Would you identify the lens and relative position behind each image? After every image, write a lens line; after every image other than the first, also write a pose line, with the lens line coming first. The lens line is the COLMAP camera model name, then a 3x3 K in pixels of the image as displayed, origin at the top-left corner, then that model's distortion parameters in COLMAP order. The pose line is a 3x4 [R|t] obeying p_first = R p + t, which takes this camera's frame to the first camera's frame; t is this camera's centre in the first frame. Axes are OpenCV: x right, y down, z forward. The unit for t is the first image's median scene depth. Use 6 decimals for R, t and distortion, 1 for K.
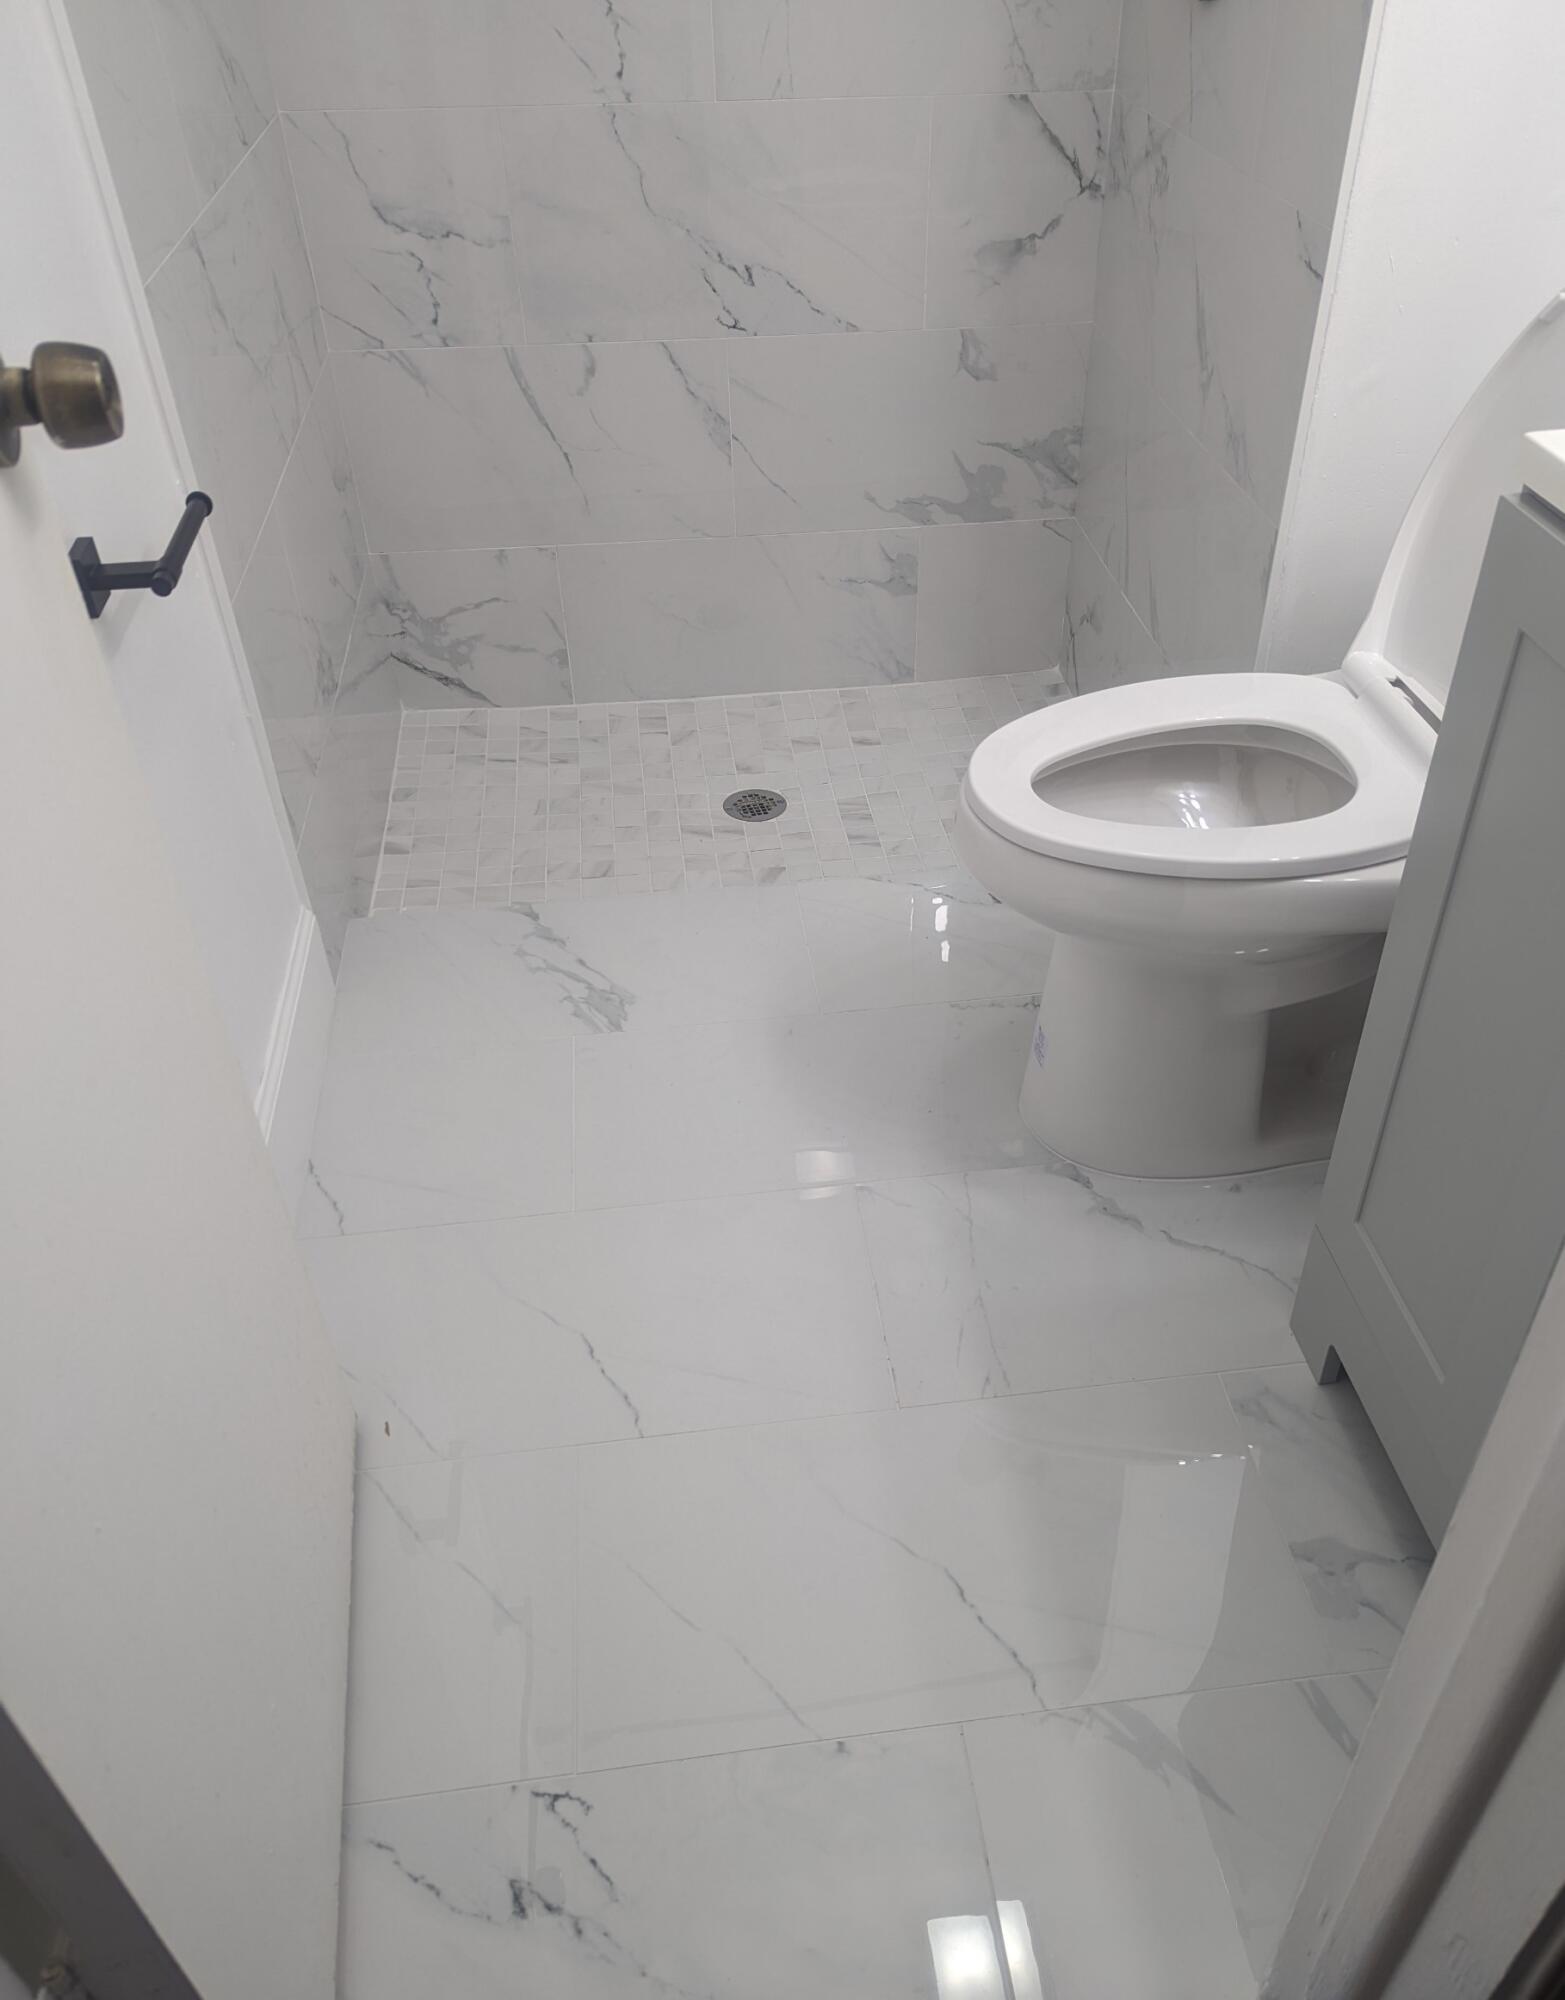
lens RADIAL K [[1572.1, 0, 778.1], [0, 1572.1, 1069.4], [0, 0, 1]] dist [0.066221, -0.062096]
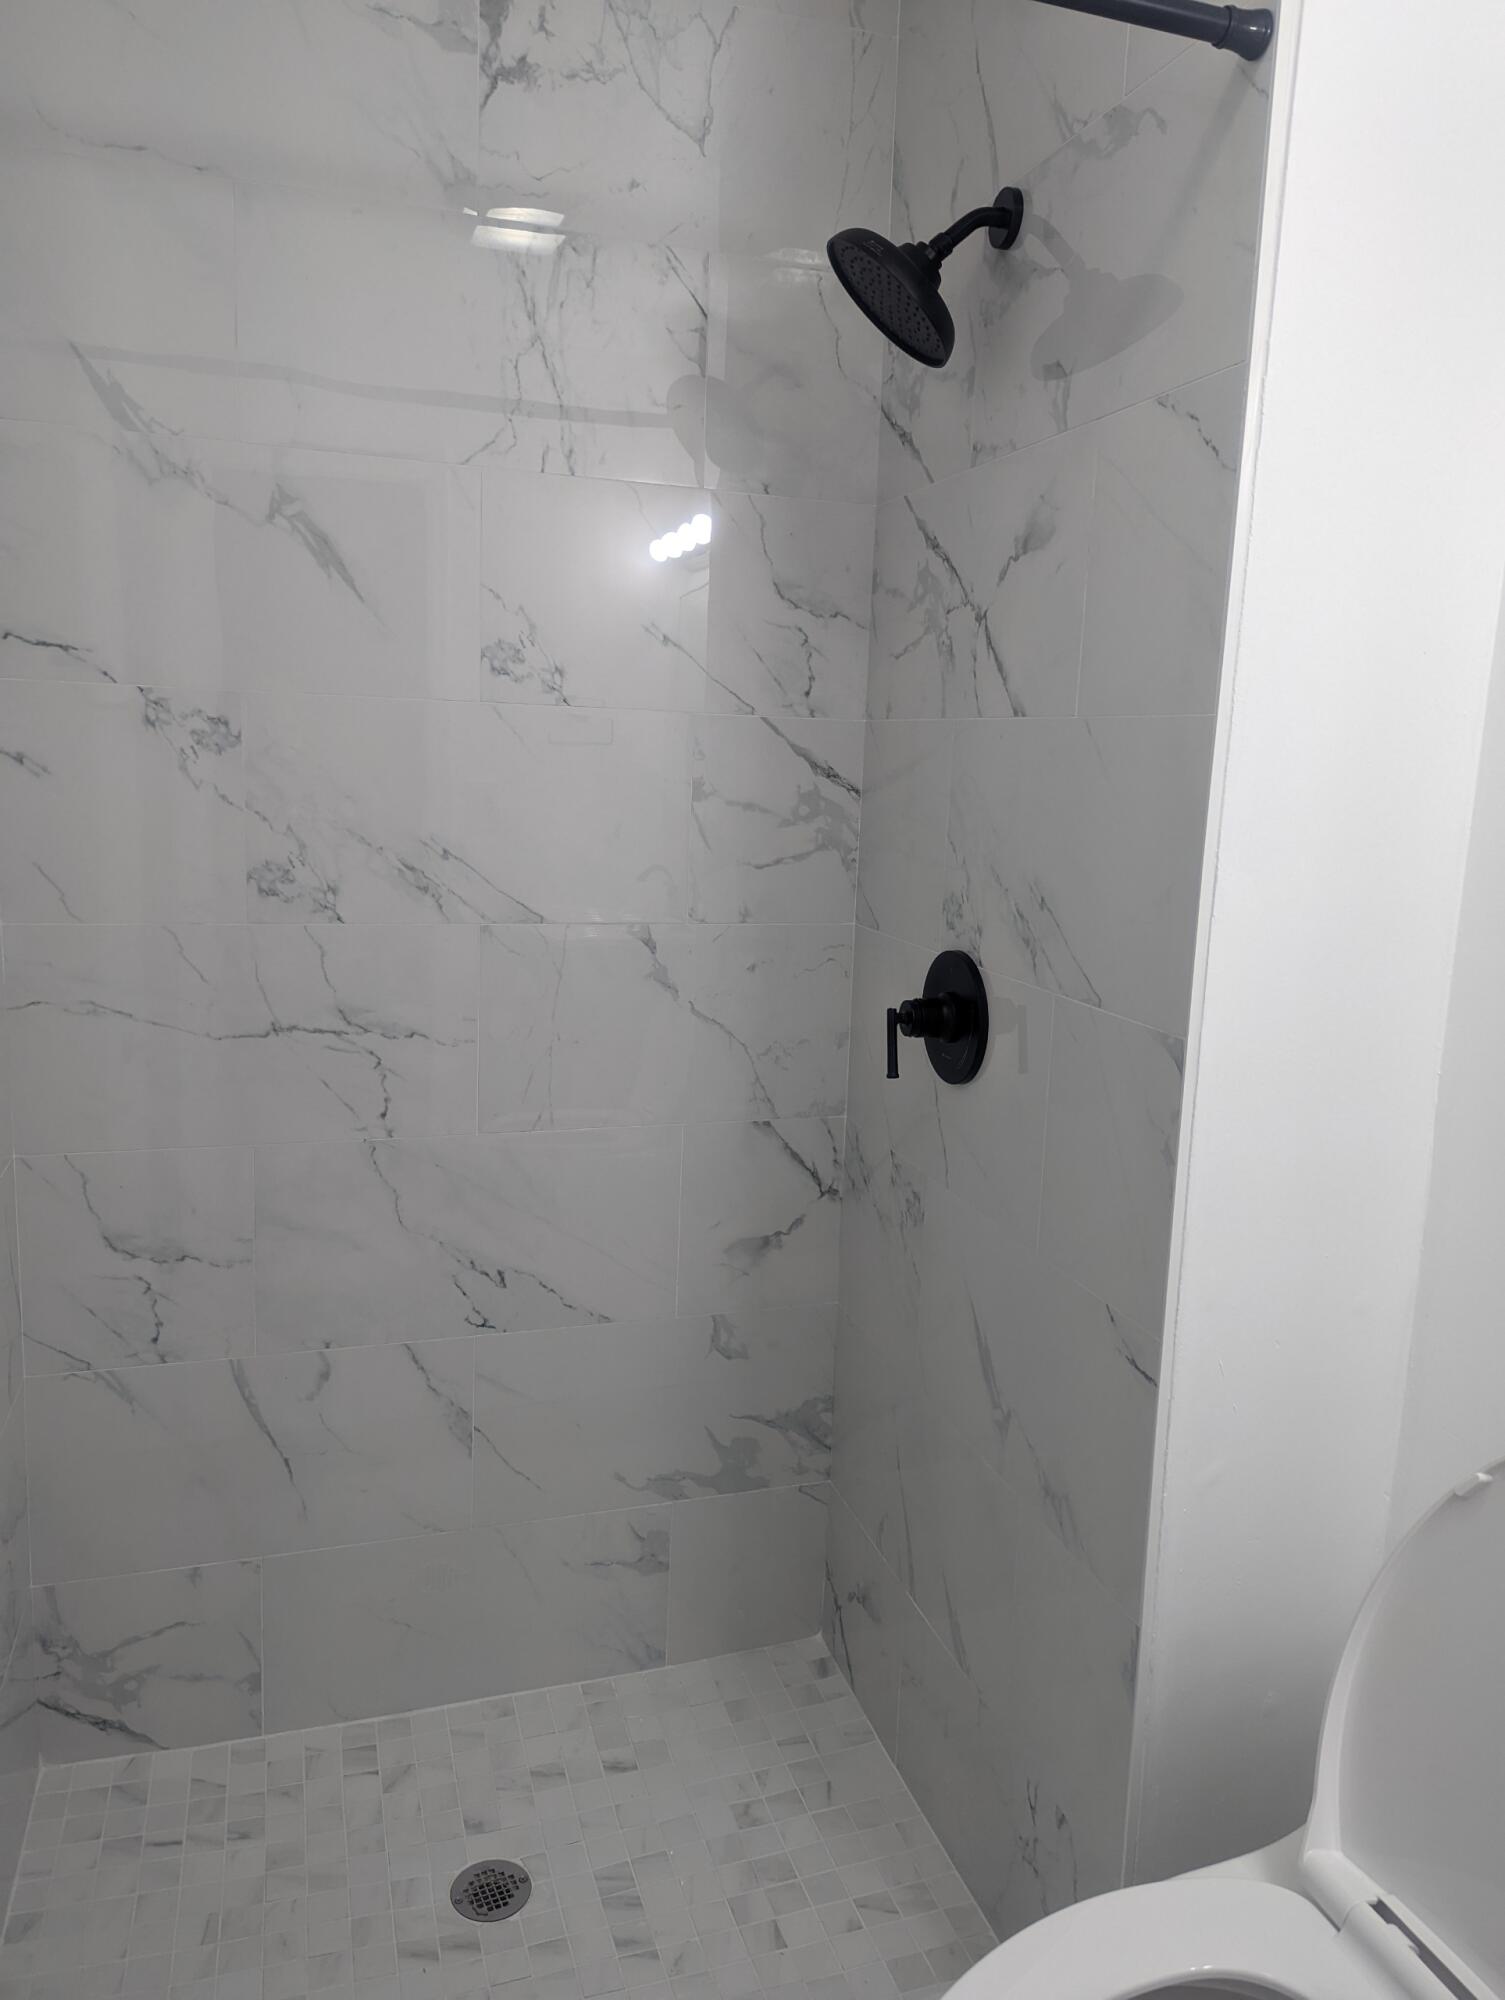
lens RADIAL K [[1618.2, 0, 752.5], [0, 1618.2, 1000.0], [0, 0, 1]] dist [0.081310, -0.108023]
pose [[0.986805, 0.024366, 0.160070, -0.026979], [0.065819, 0.842879, -0.534062, -0.092291], [-0.147932, 0.537551, 0.830154, 0.055881]]
